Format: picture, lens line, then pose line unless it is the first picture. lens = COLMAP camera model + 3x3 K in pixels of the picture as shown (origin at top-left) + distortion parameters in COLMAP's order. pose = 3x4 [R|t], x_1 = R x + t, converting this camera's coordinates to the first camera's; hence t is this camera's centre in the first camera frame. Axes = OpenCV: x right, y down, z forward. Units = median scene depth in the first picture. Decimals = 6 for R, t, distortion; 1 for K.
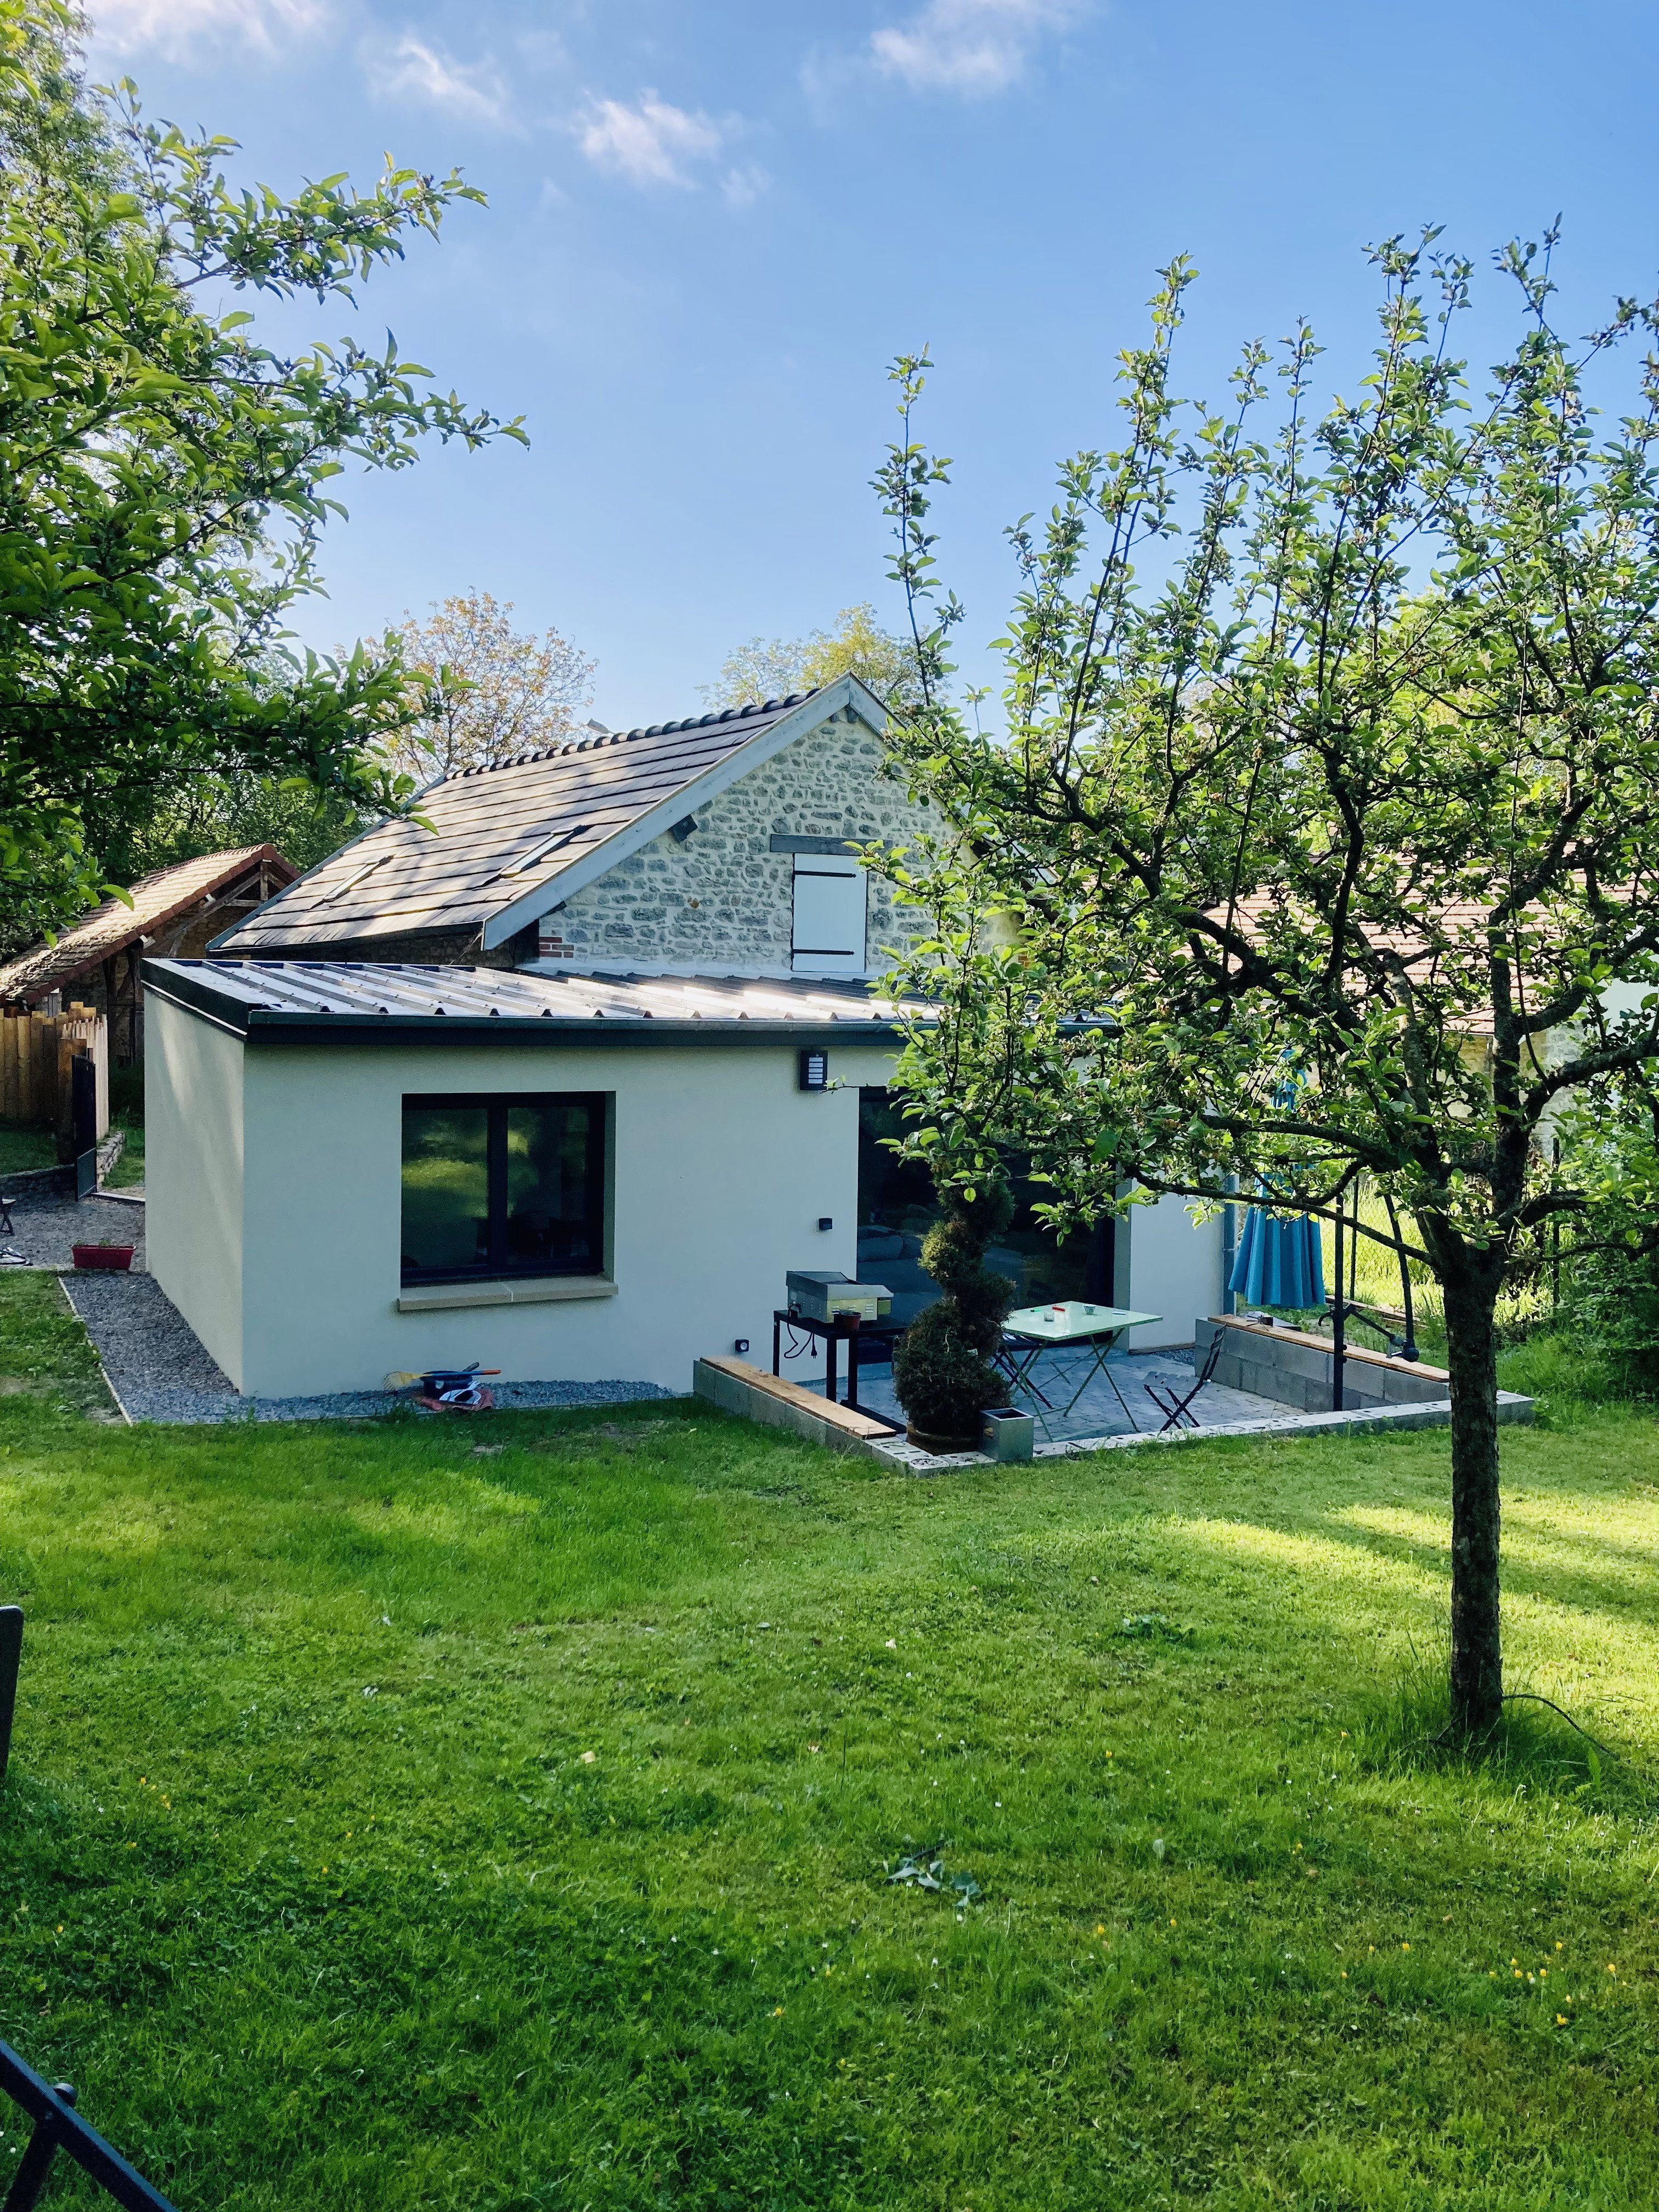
lens RADIAL K [[1799.6, 0, 829.5], [0, 1799.6, 1106.0], [0, 0, 1]] dist [0.149554, 0.000237]
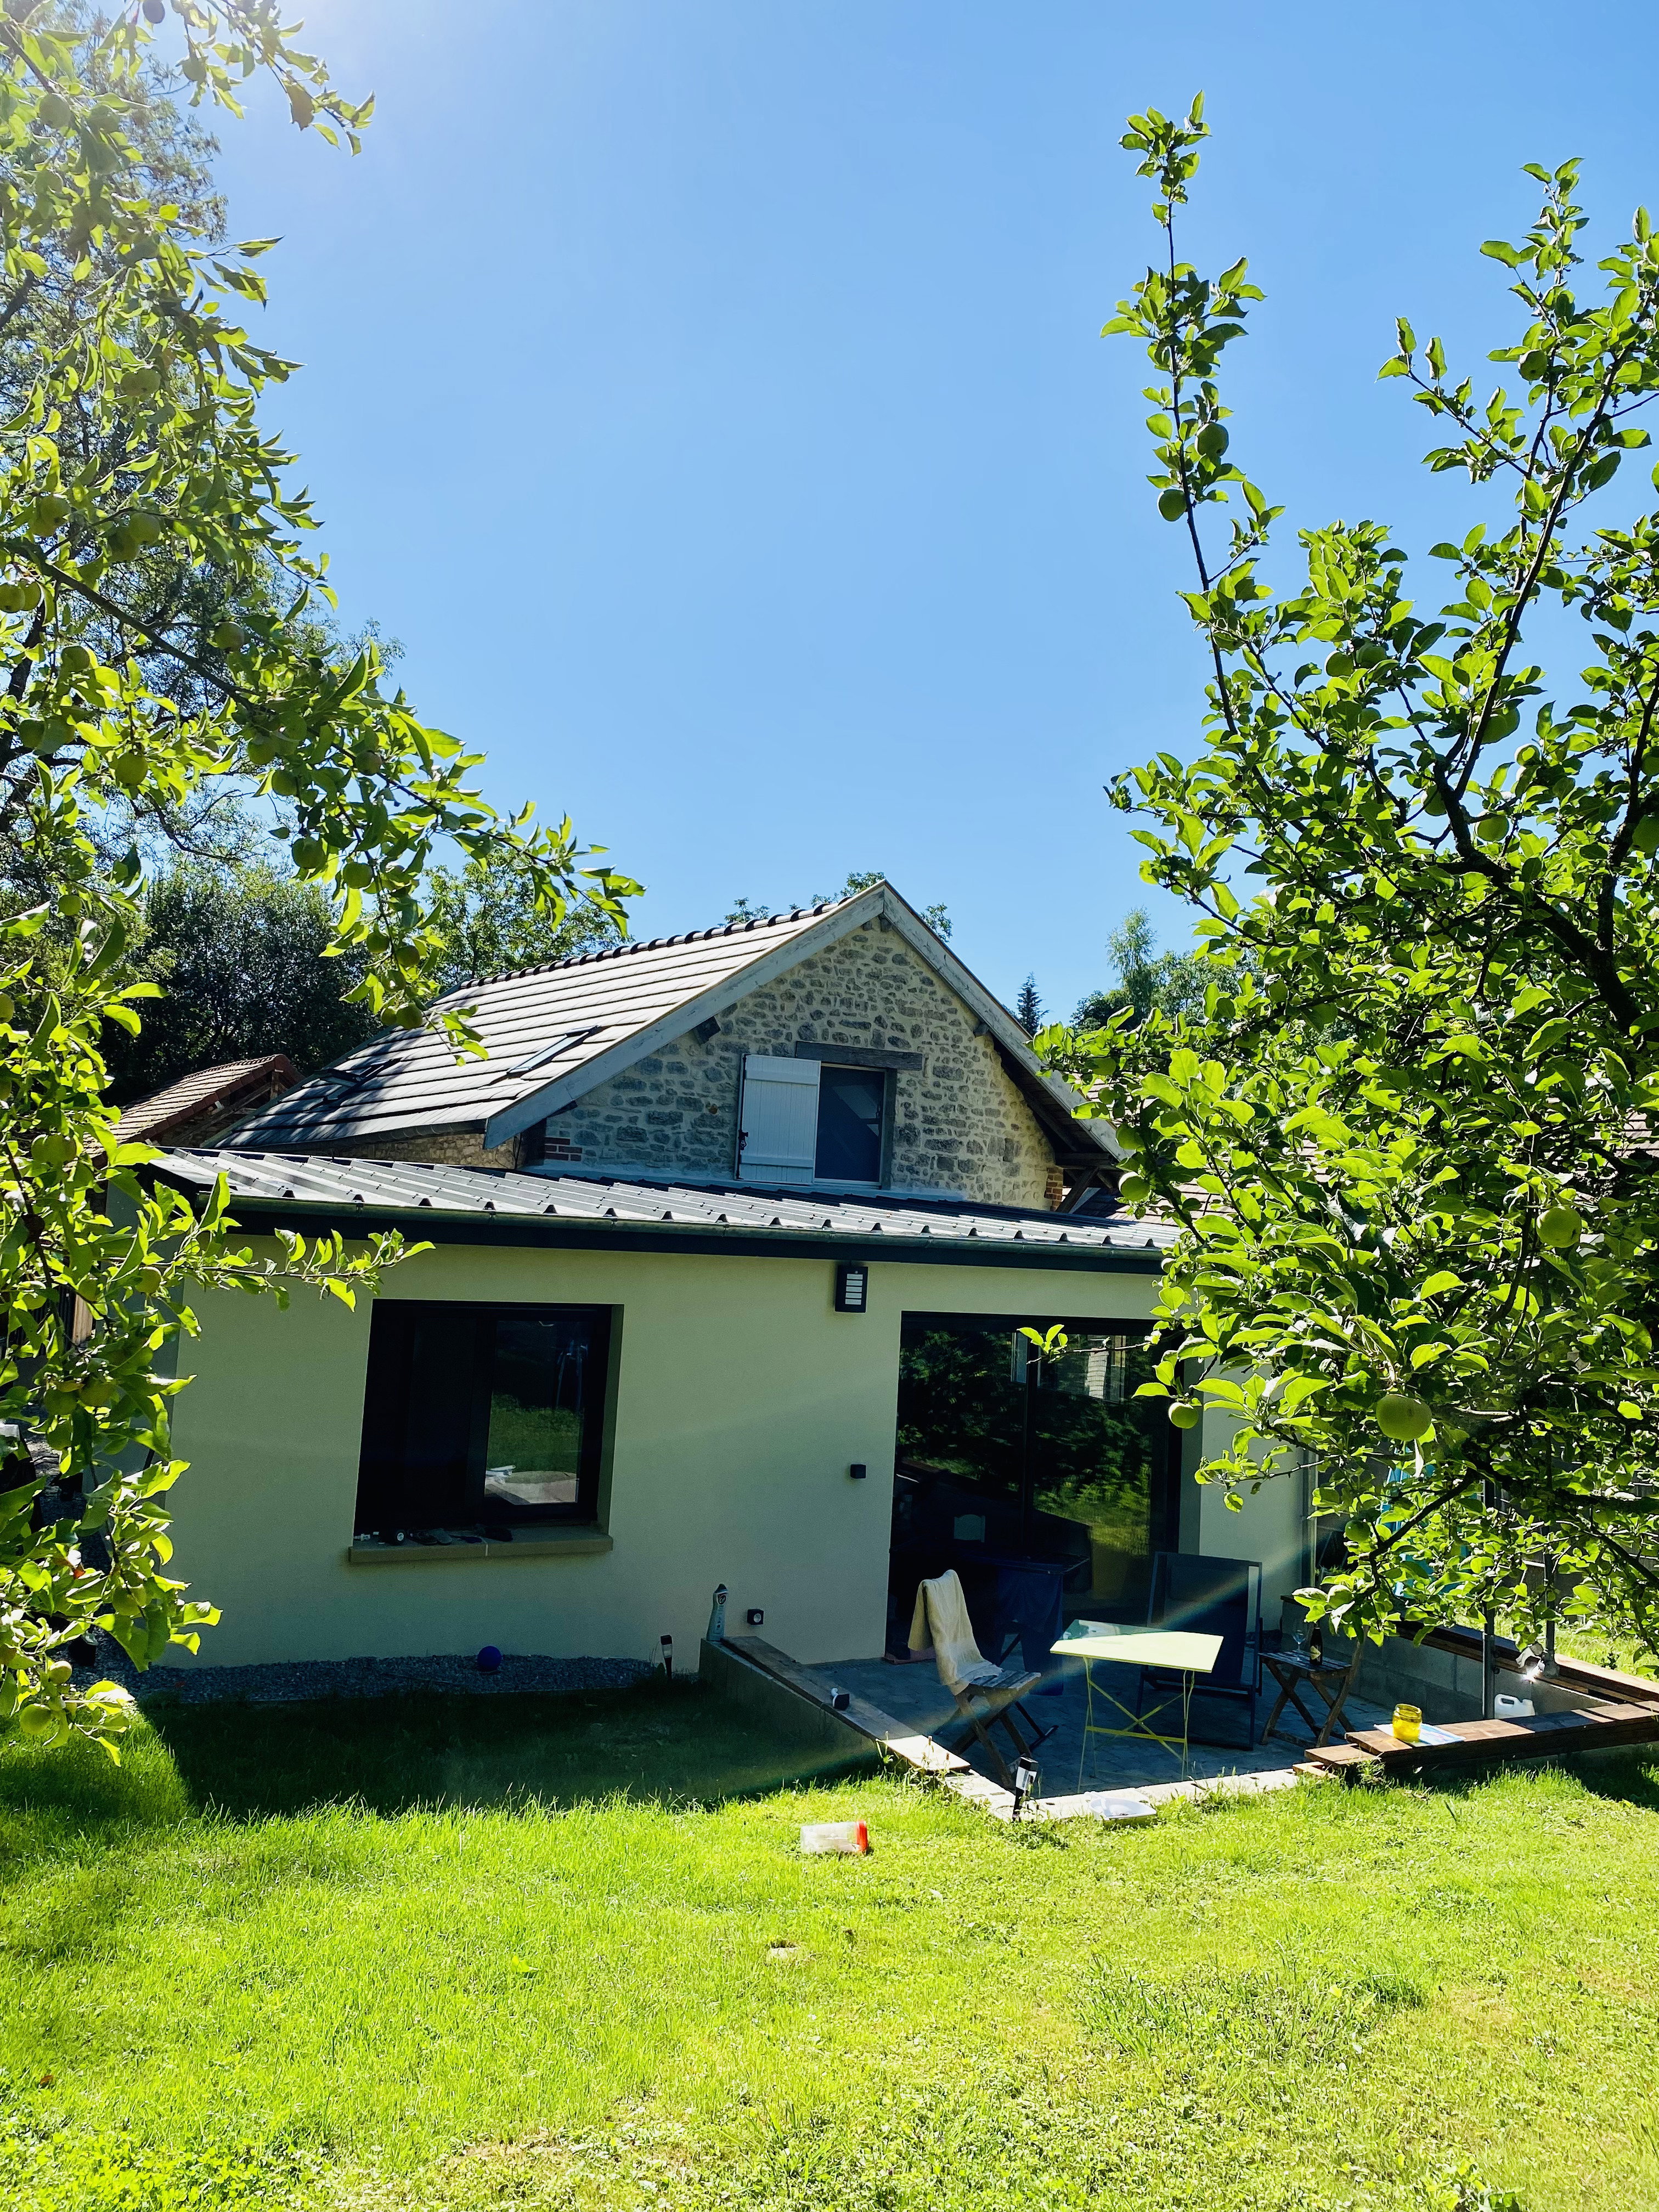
lens RADIAL K [[1686.3, 0, 829.5], [0, 1686.3, 1106.0], [0, 0, 1]] dist [0.184013, 0.000164]
pose [[0.999132, 0.040835, 0.008171, -0.021151], [-0.039383, 0.990286, -0.133353, 0.001578], [-0.013537, 0.132915, 0.991035, 0.123559]]
